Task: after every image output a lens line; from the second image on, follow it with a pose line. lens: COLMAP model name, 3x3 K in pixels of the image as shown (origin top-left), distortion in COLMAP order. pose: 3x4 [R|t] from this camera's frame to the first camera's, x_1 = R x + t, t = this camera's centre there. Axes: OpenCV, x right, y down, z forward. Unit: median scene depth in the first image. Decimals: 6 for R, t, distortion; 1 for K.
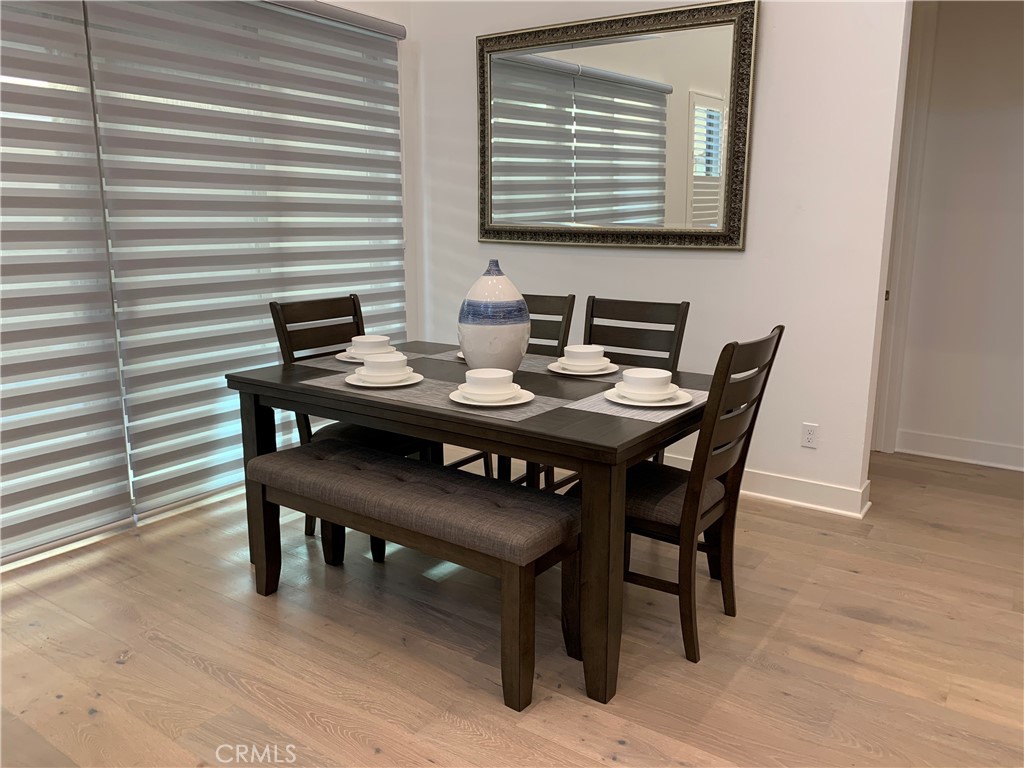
lens RADIAL K [[792.6, 0, 512.0], [0, 792.6, 384.0], [0, 0, 1]] dist [0.157502, -0.363018]
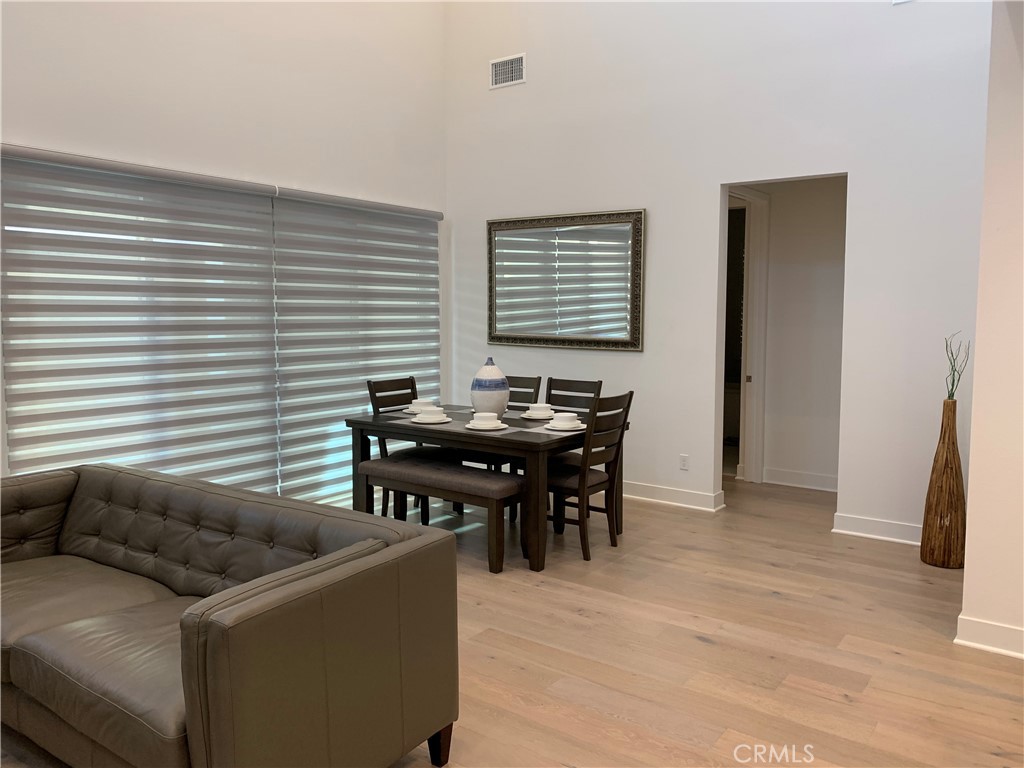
lens RADIAL K [[792.6, 0, 512.0], [0, 792.6, 384.0], [0, 0, 1]] dist [0.157502, -0.363018]
pose [[0.999505, 0.001411, -0.031427, 0.075241], [-0.004887, 0.993831, -0.110794, 0.097965], [0.031077, 0.110893, 0.993346, -0.733291]]
